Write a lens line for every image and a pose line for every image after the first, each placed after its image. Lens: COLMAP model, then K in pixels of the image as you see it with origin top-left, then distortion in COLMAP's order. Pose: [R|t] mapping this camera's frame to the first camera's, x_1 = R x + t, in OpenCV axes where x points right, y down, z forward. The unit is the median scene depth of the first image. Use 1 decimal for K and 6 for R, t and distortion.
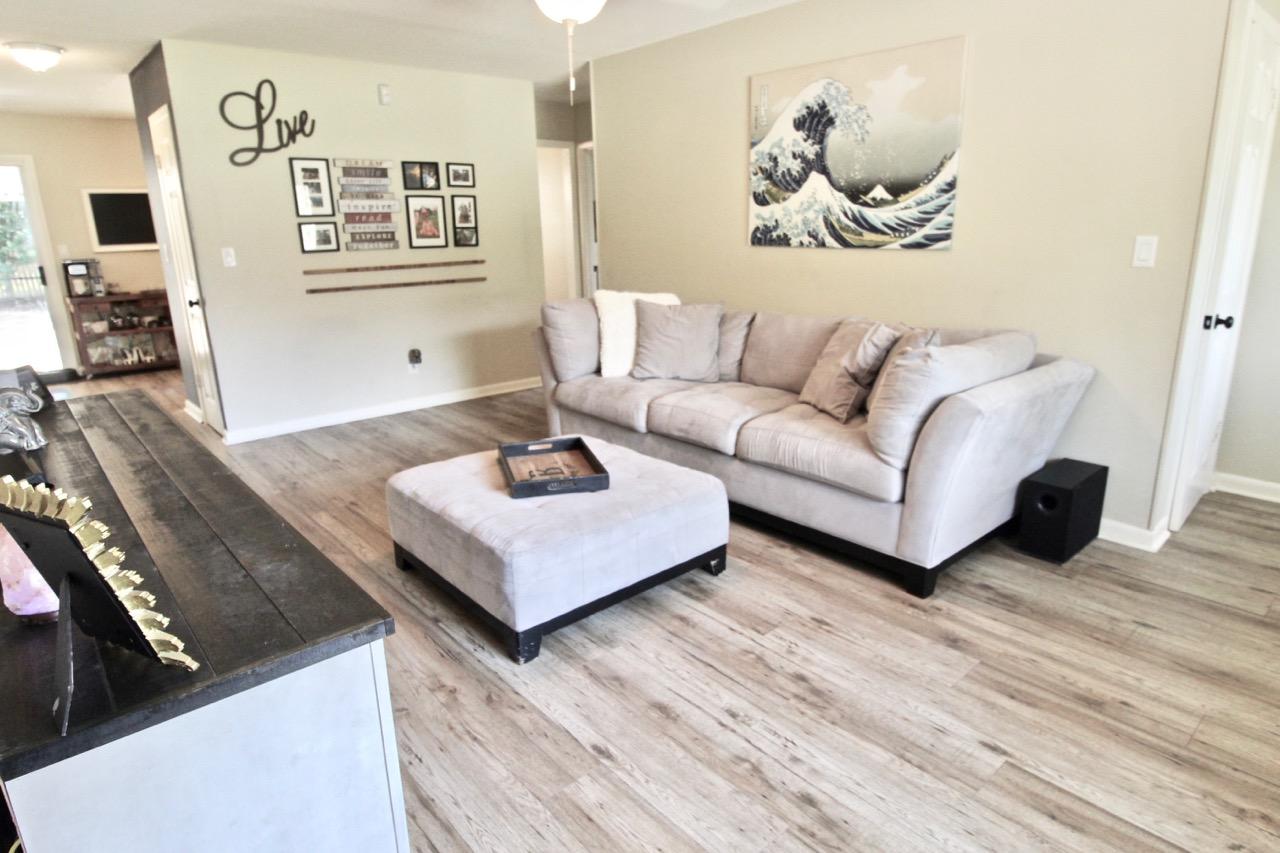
lens RADIAL K [[696.2, 0, 645.8], [0, 696.2, 428.1], [0, 0, 1]] dist [-0.000896, -0.012367]
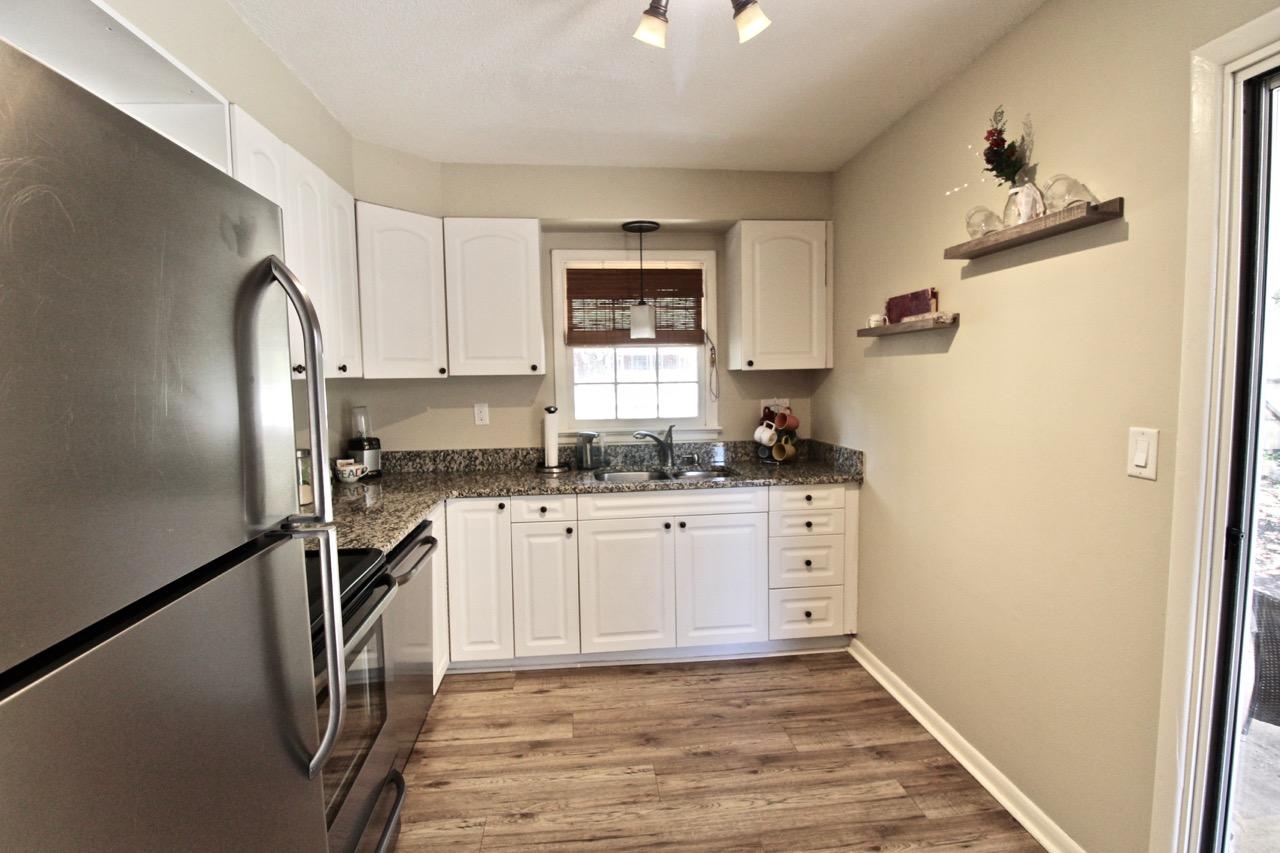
lens RADIAL K [[591.3, 0, 637.6], [0, 591.3, 422.4], [0, 0, 1]] dist [-0.007299, -0.001390]
pose [[-0.589055, 0.086116, -0.803491, 2.445454], [-0.194858, 0.949829, 0.244654, -0.609013], [0.784248, 0.300682, -0.542721, 1.870227]]
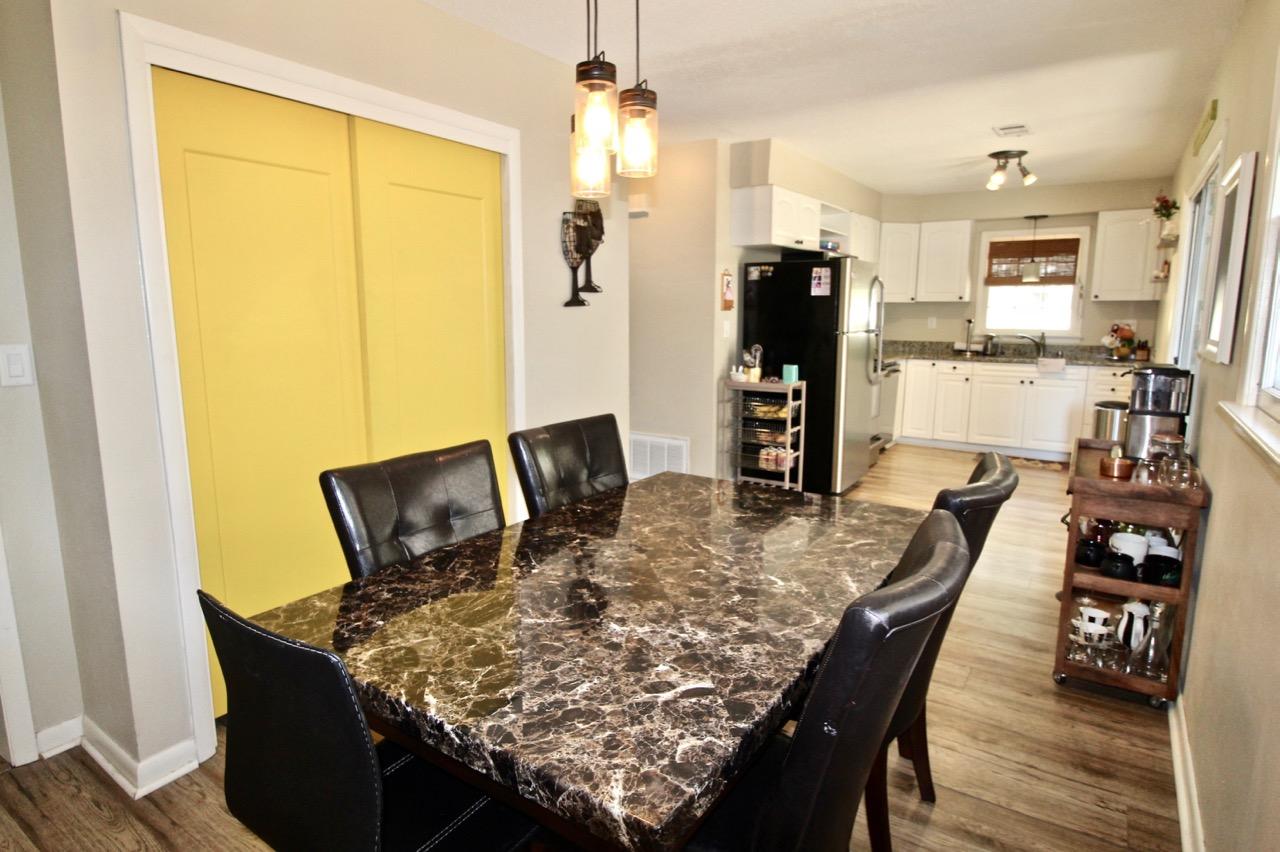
lens RADIAL K [[696.2, 0, 643.9], [0, 696.2, 422.0], [0, 0, 1]] dist [-0.000896, -0.012367]
pose [[-0.968715, 0.051401, -0.242794, 4.403884], [-0.056352, 0.907204, 0.416899, -1.354898], [0.241692, 0.417538, -0.875926, 4.583633]]
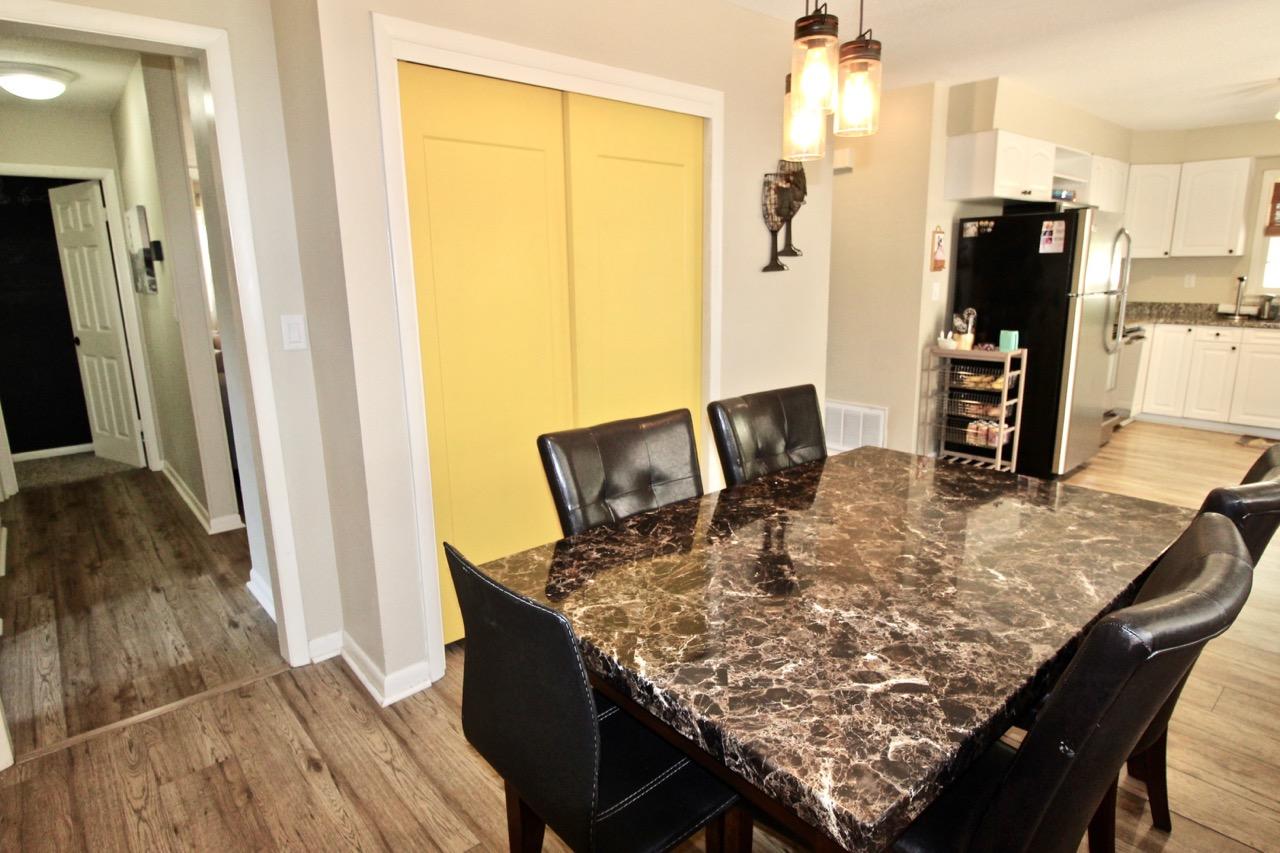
lens RADIAL K [[696.2, 0, 650.1], [0, 696.2, 422.8], [0, 0, 1]] dist [-0.000896, -0.012367]
pose [[-0.999508, 0.028078, 0.013944, 4.430311], [0.031338, 0.882547, 0.469179, -1.365878], [0.000868, 0.469386, -0.882993, 4.565519]]
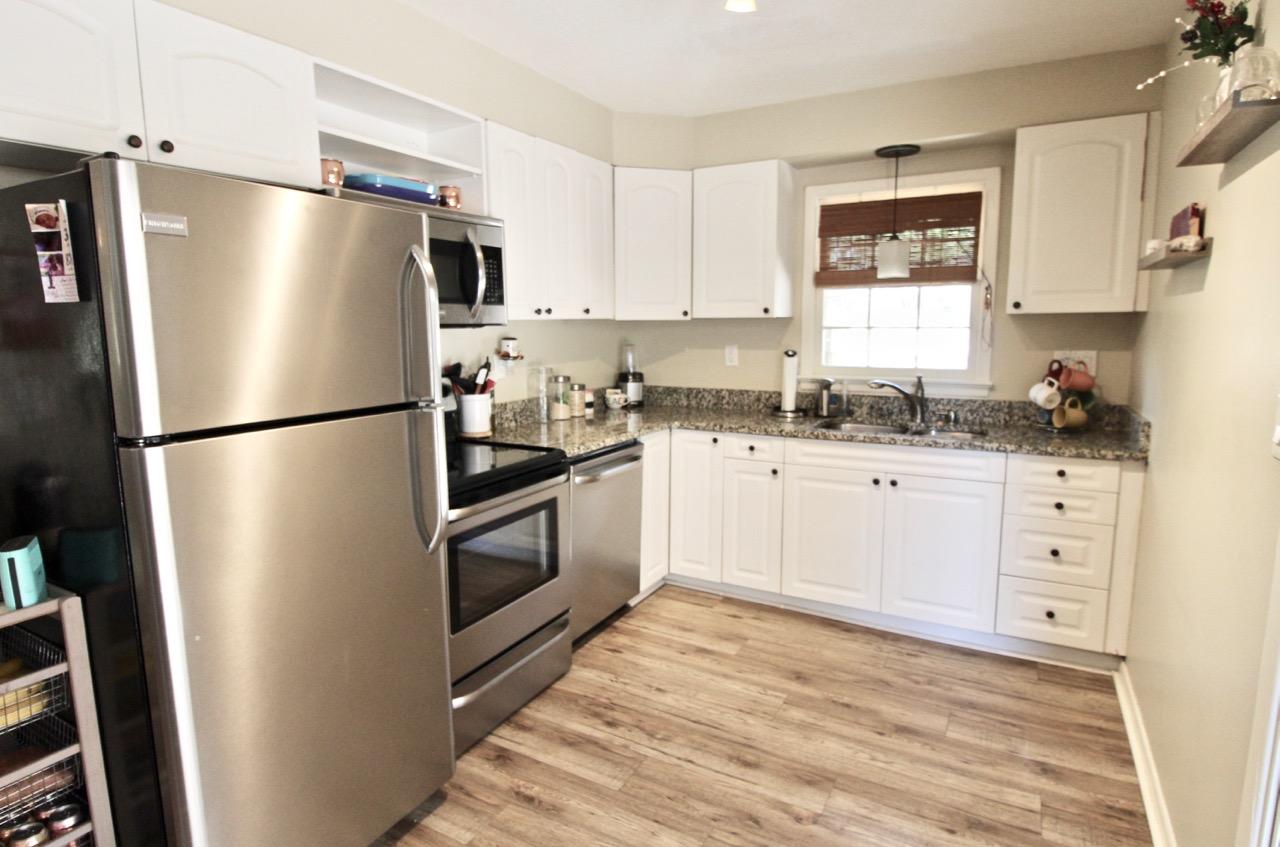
lens RADIAL K [[678.4, 0, 641.6], [0, 678.4, 418.2], [0, 0, 1]] dist [-0.008561, -0.005290]
pose [[-0.946337, 0.063551, -0.316872, 2.157506], [-0.068627, 0.918599, 0.389186, -0.779937], [0.315811, 0.390047, -0.864943, 2.539955]]
